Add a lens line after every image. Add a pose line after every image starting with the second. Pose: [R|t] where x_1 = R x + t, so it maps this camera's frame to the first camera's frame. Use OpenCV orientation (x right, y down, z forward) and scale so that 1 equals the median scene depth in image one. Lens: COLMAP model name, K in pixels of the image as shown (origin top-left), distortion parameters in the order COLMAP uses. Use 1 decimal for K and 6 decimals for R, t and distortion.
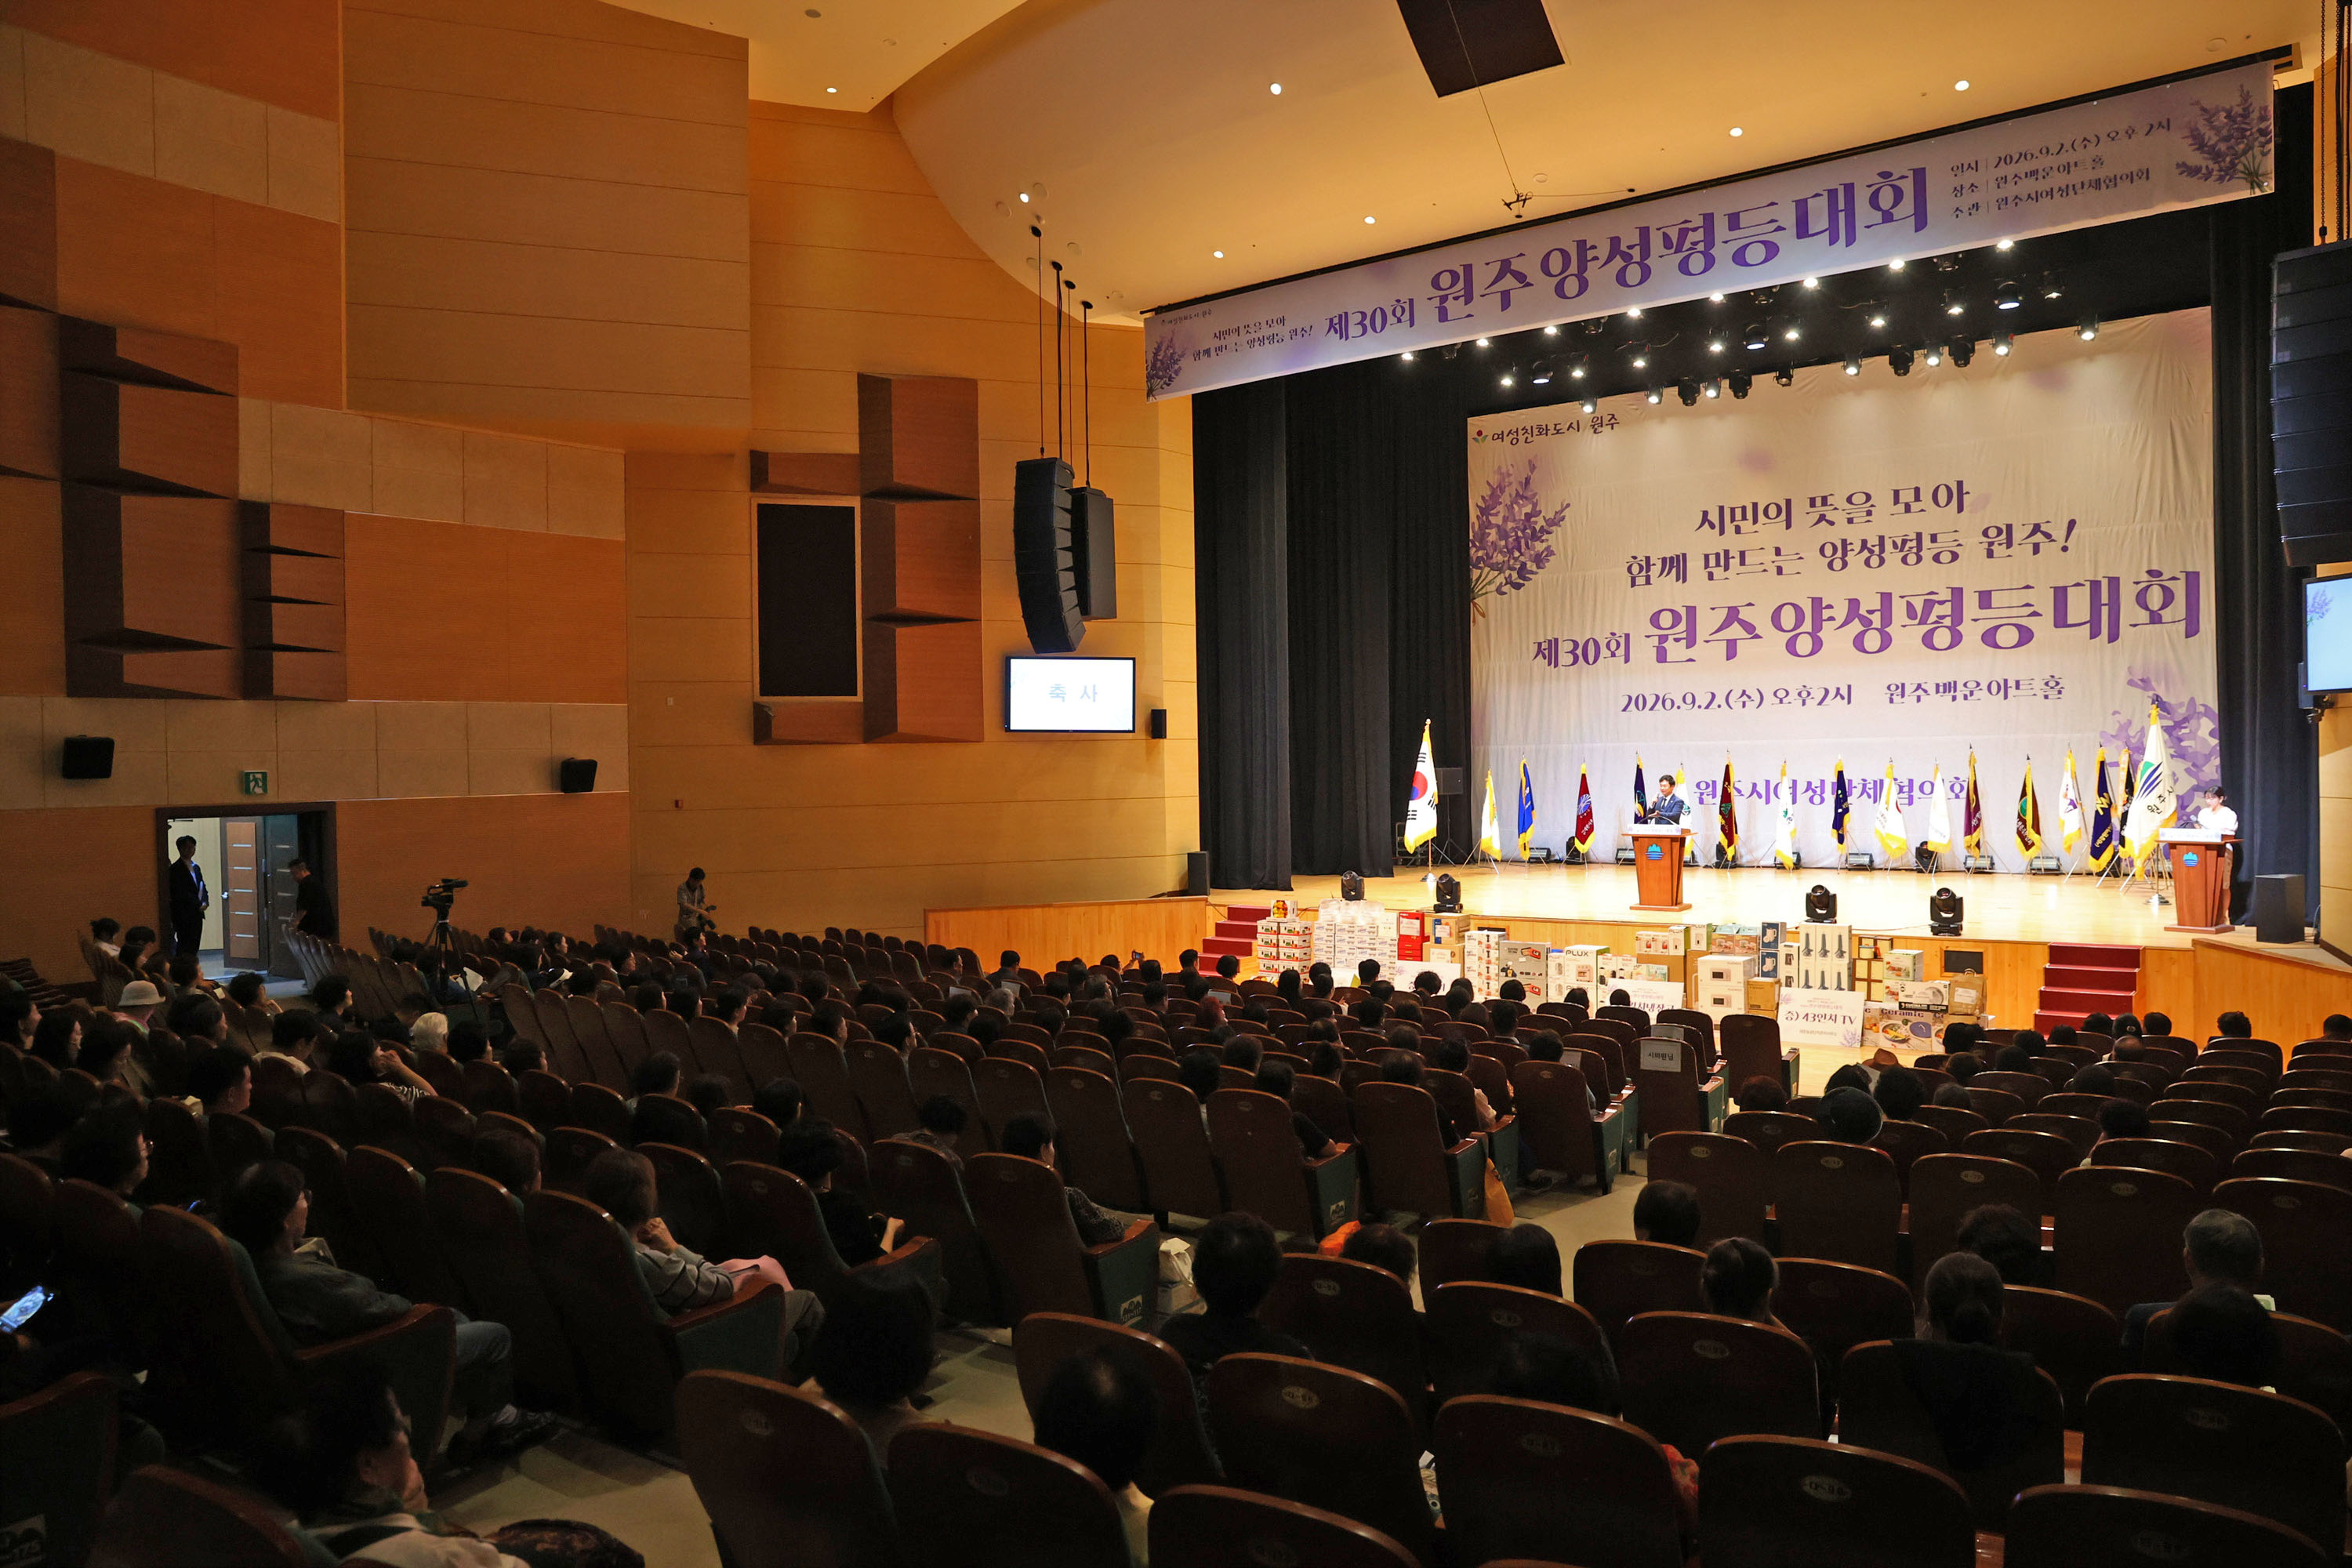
lens RADIAL K [[1758.5, 0, 1184.7], [0, 1758.5, 788.5], [0, 0, 1]] dist [0.040110, 0.009867]
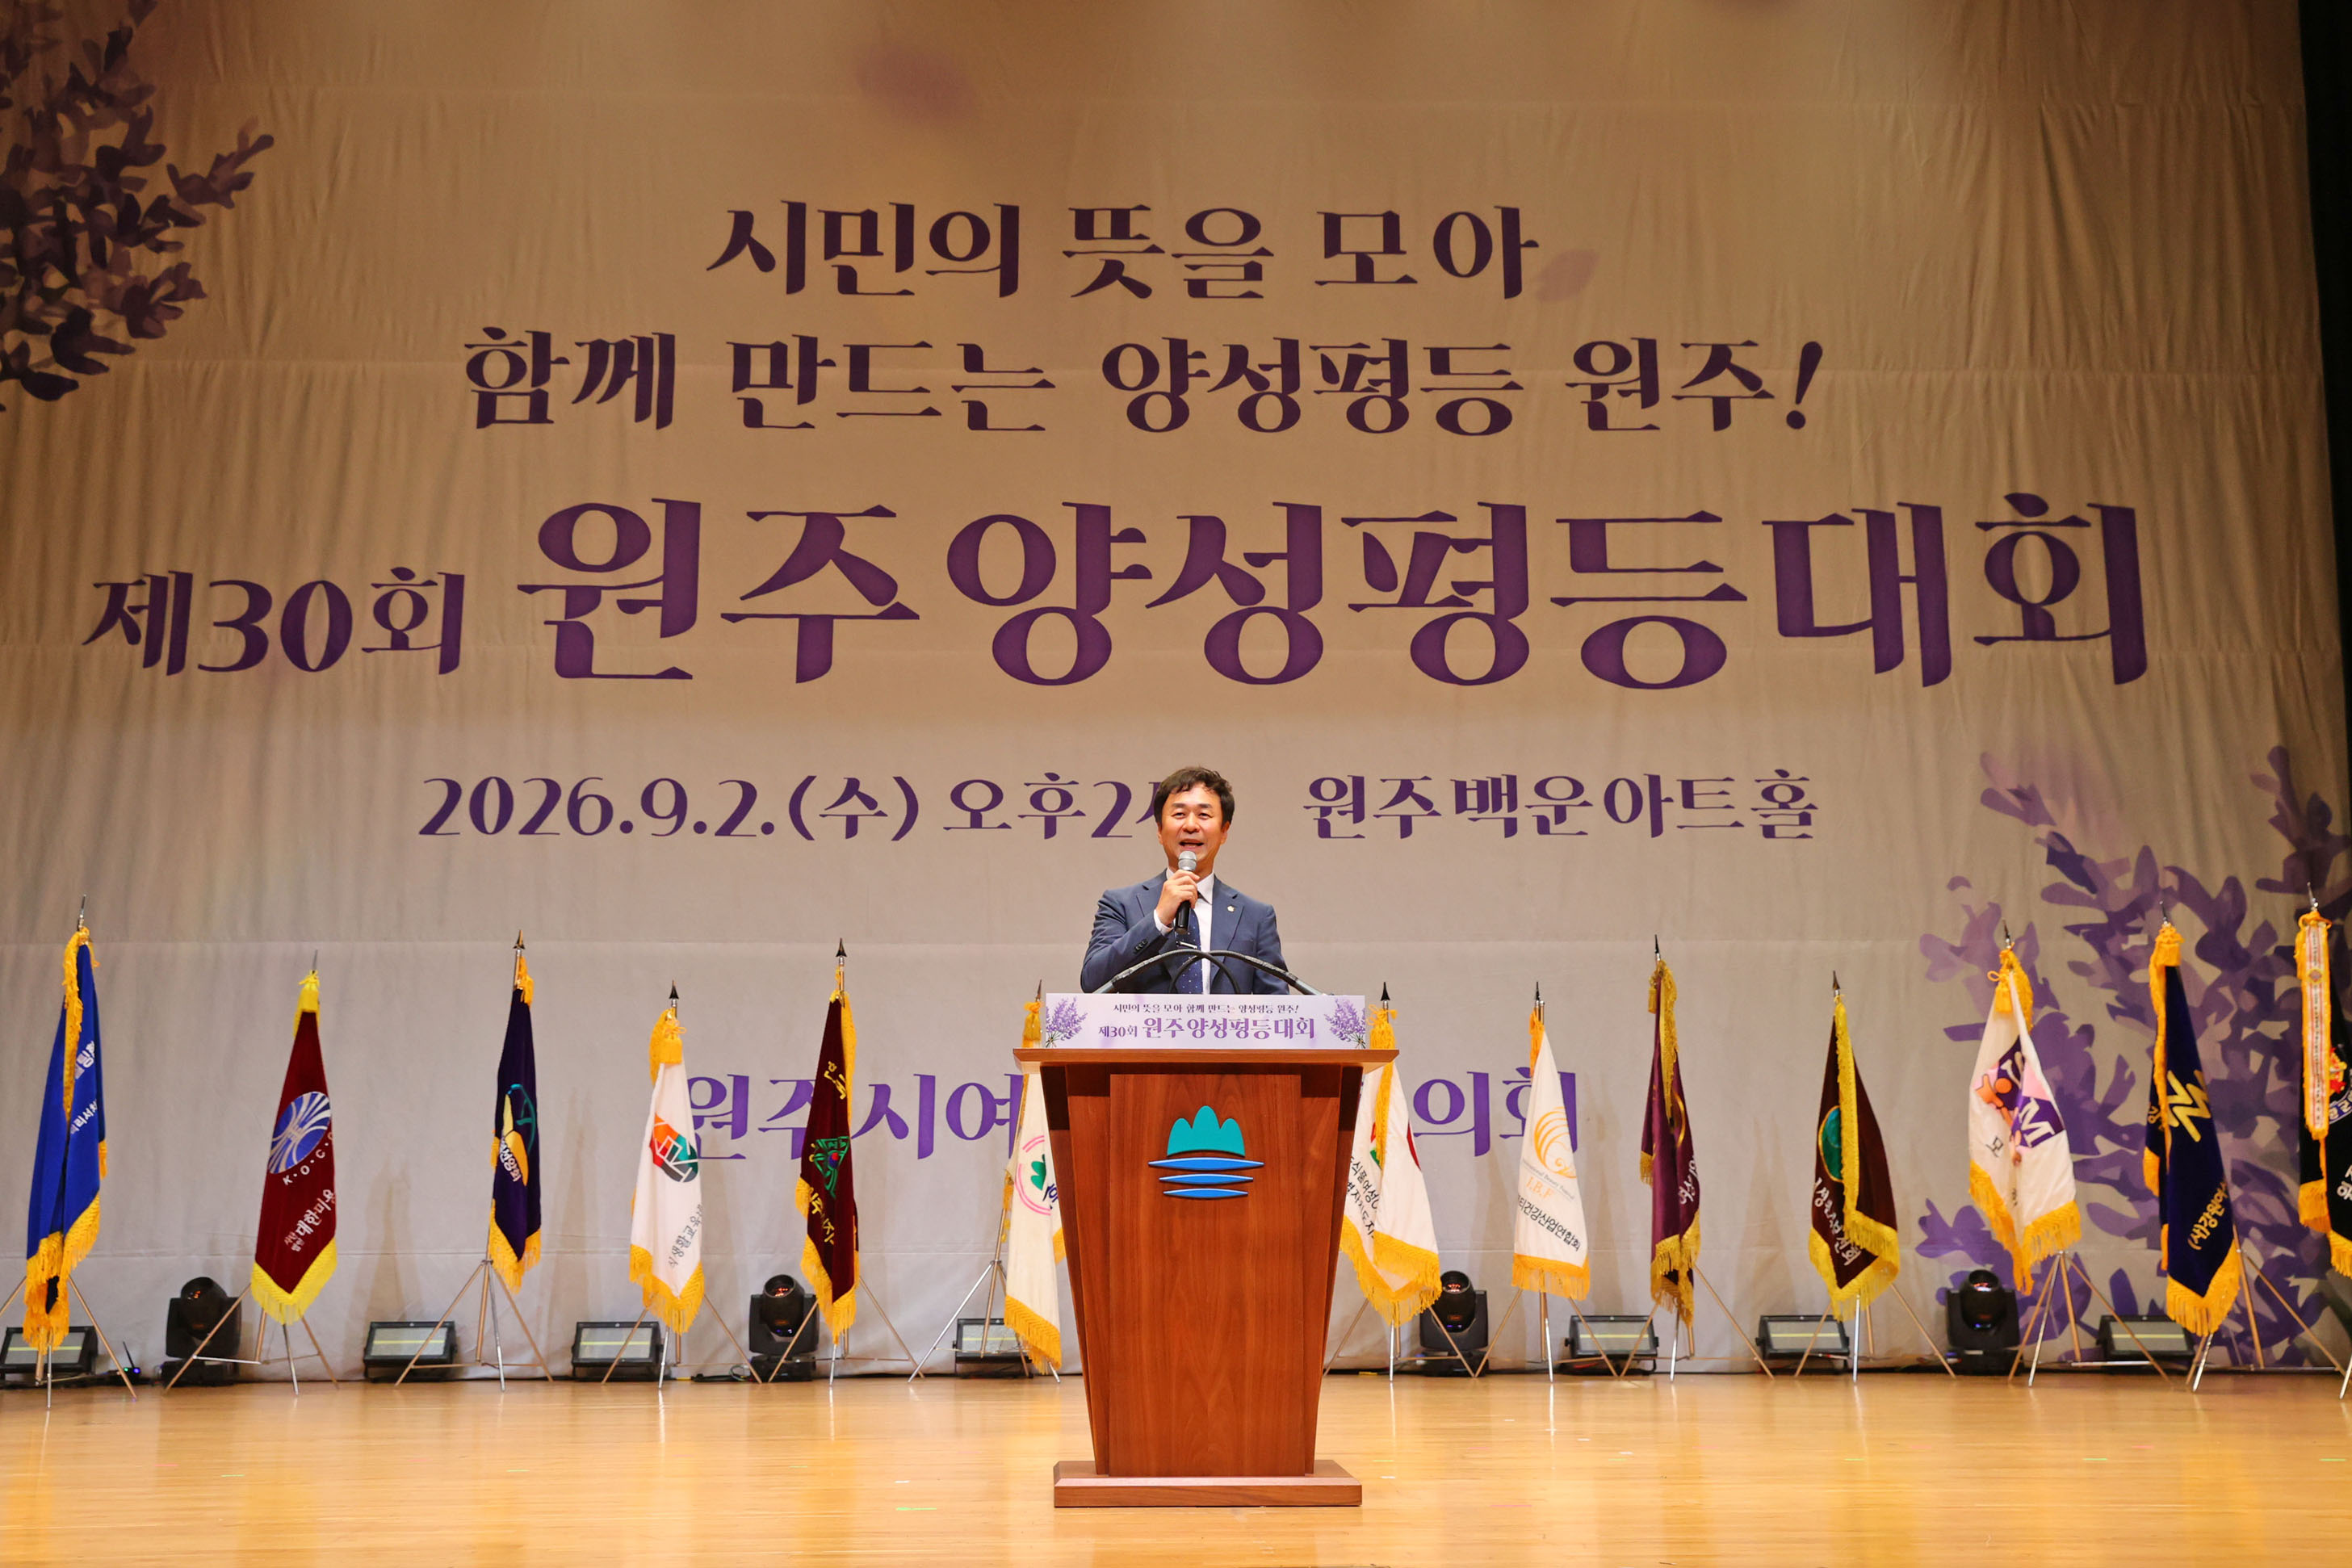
lens RADIAL K [[2642.4, 0, 1186.9], [0, 2642.4, 809.0], [0, 0, 1]] dist [0.041614, 0.000000]
pose [[0.768191, 0.135965, 0.625616, 0.080030], [-0.000596, 0.977340, -0.211673, 0.047085], [-0.640220, 0.162233, 0.750865, 0.646438]]
